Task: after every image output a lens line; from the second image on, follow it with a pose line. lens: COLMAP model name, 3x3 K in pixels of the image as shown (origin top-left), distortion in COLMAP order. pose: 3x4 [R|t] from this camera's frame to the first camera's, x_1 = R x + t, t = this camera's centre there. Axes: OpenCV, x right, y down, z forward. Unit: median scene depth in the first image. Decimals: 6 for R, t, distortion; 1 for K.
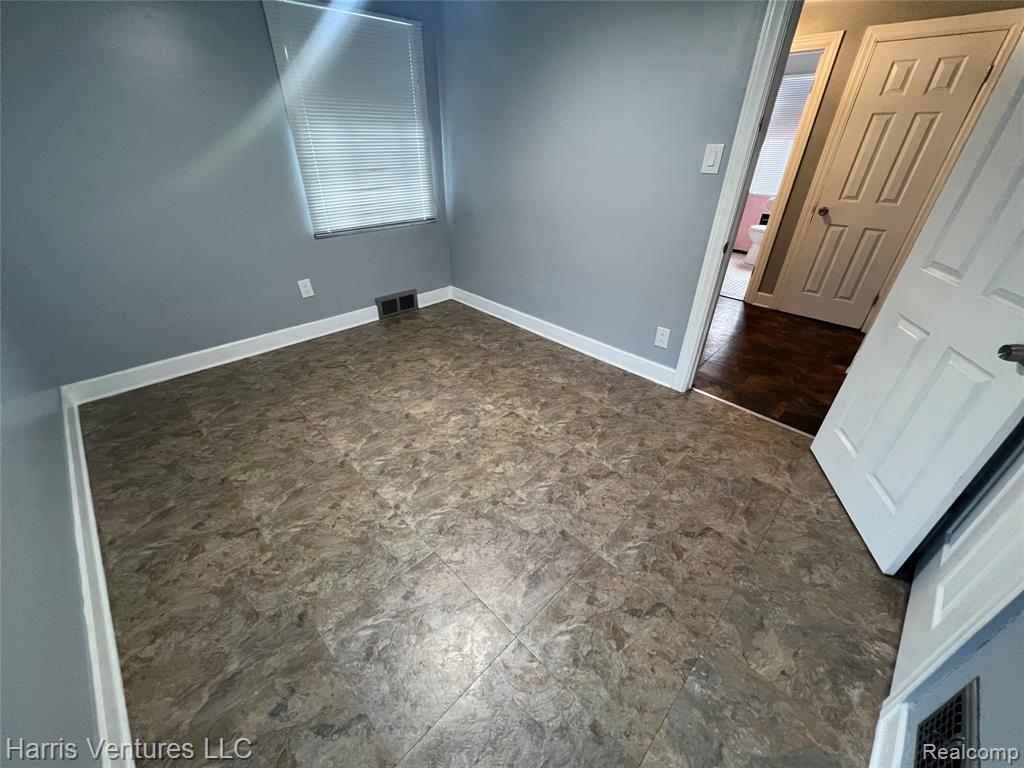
lens RADIAL K [[410.2, 0, 515.0], [0, 410.2, 389.7], [0, 0, 1]] dist [-0.001512, 0.001021]
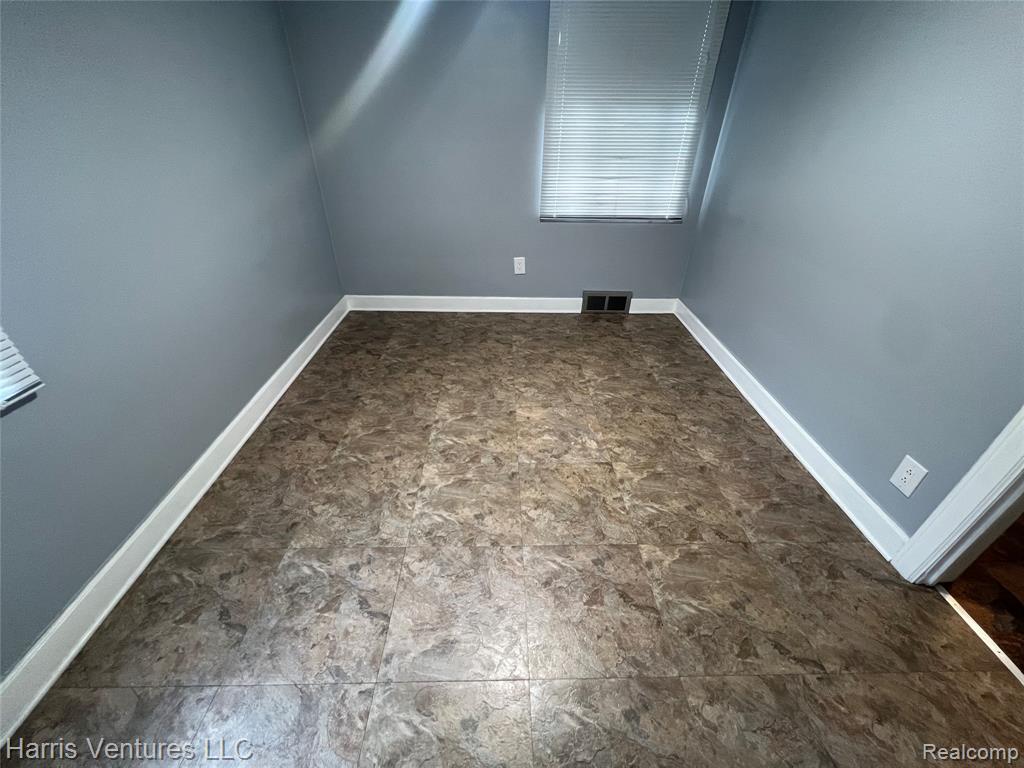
lens RADIAL K [[410.2, 0, 525.0], [0, 410.2, 389.9], [0, 0, 1]] dist [-0.001512, 0.001021]
pose [[0.711351, 0.384166, -0.588554, 0.335120], [-0.371007, 0.916470, 0.149791, -0.155508], [0.596936, 0.111804, 0.794460, 0.266310]]
